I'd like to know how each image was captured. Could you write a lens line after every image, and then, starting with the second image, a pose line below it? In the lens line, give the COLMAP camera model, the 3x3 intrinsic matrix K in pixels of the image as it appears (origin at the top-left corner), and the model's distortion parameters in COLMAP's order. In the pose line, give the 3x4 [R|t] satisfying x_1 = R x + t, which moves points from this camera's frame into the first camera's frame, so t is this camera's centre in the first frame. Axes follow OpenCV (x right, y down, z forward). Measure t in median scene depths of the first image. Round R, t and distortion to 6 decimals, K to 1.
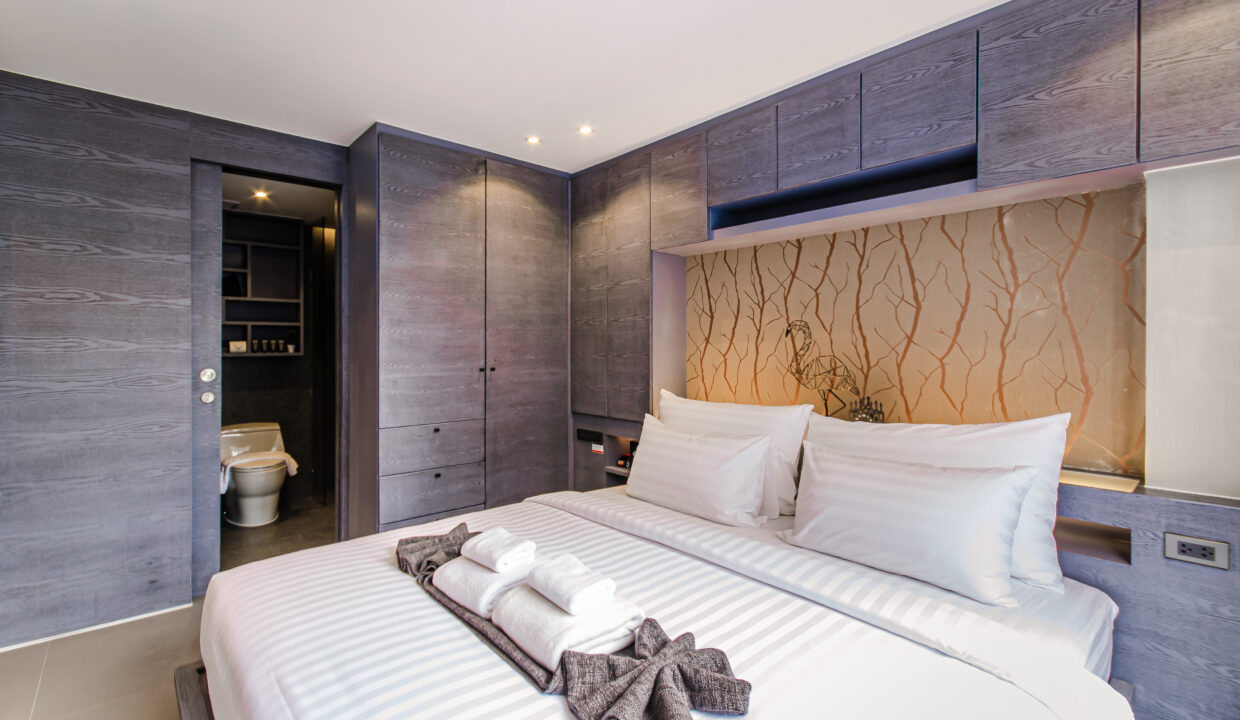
lens RADIAL K [[549.6, 0, 625.3], [0, 549.6, 351.9], [0, 0, 1]] dist [0.004676, 0.000261]
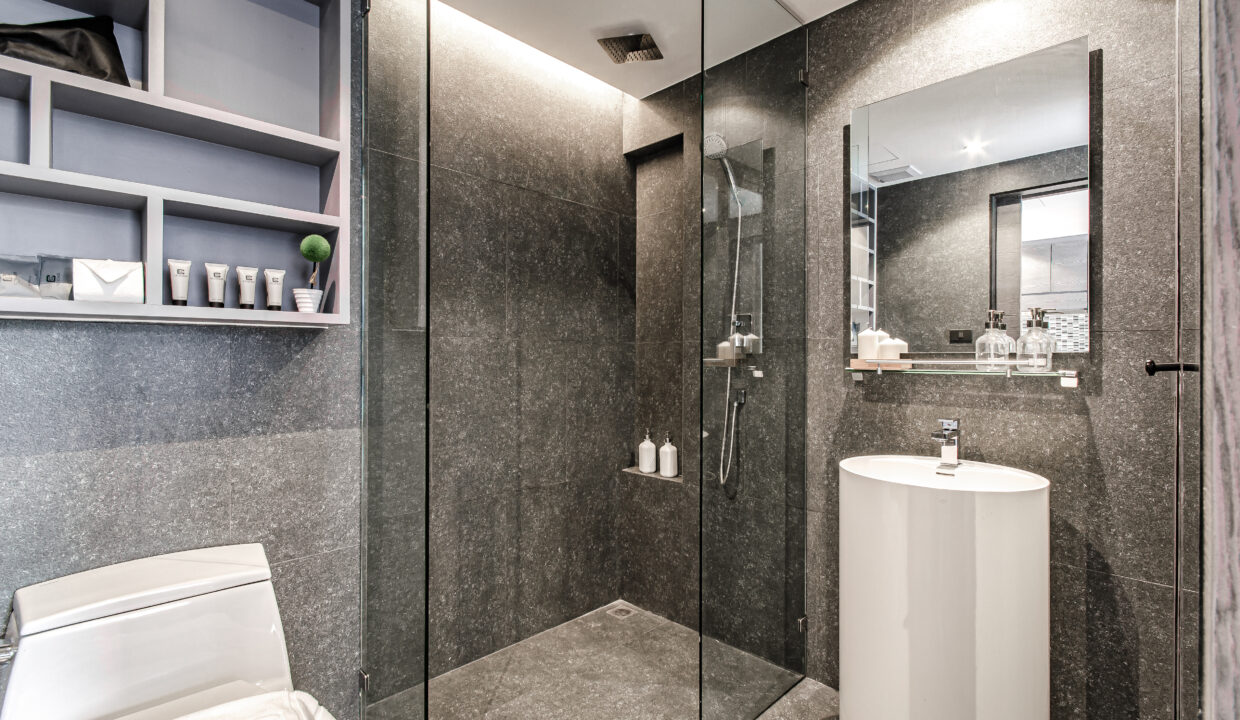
lens RADIAL K [[549.6, 0, 618.0], [0, 549.6, 354.2], [0, 0, 1]] dist [0.004676, 0.000261]
pose [[0.998804, 0.002875, 0.048801, -0.466591], [-0.002637, 0.999984, -0.004933, 0.024570], [-0.048815, 0.004798, 0.998796, 0.713118]]
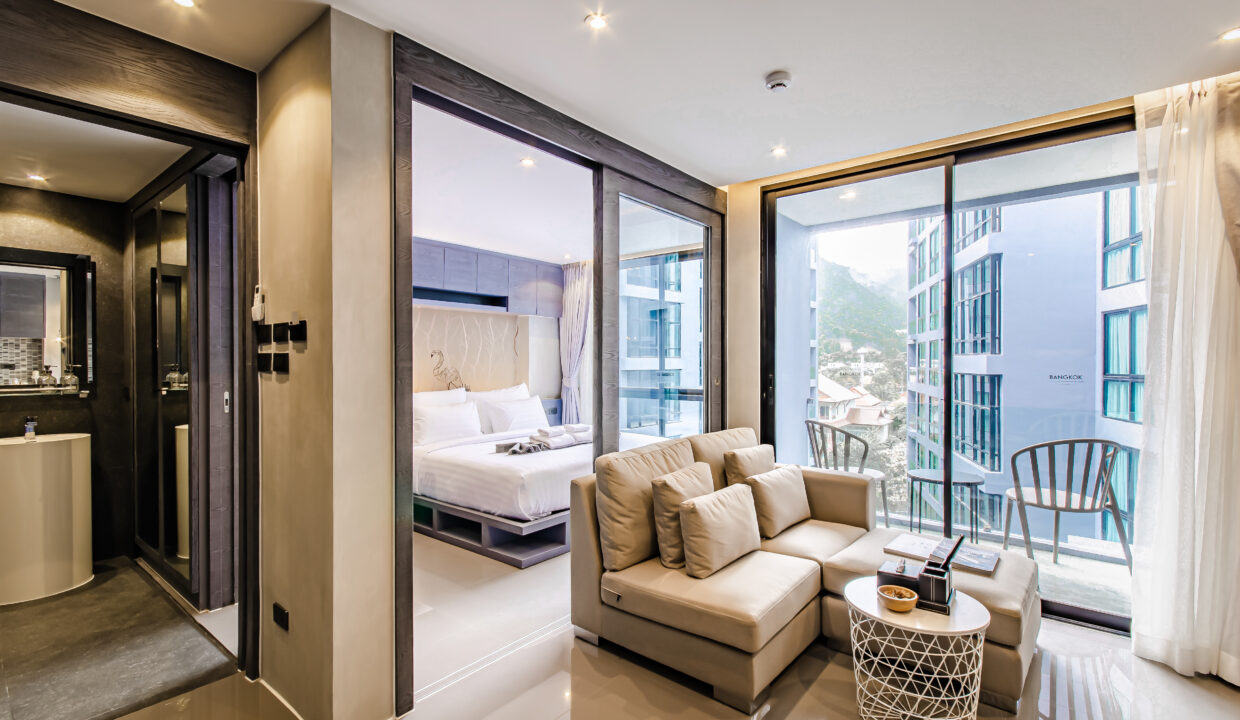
lens RADIAL K [[549.6, 0, 622.3], [0, 549.6, 364.8], [0, 0, 1]] dist [0.004676, 0.000261]
pose [[-0.145012, -0.003850, 0.989422, -1.098593], [0.005404, 0.999974, 0.004684, -0.005544], [-0.989415, 0.006026, -0.144987, 0.365367]]
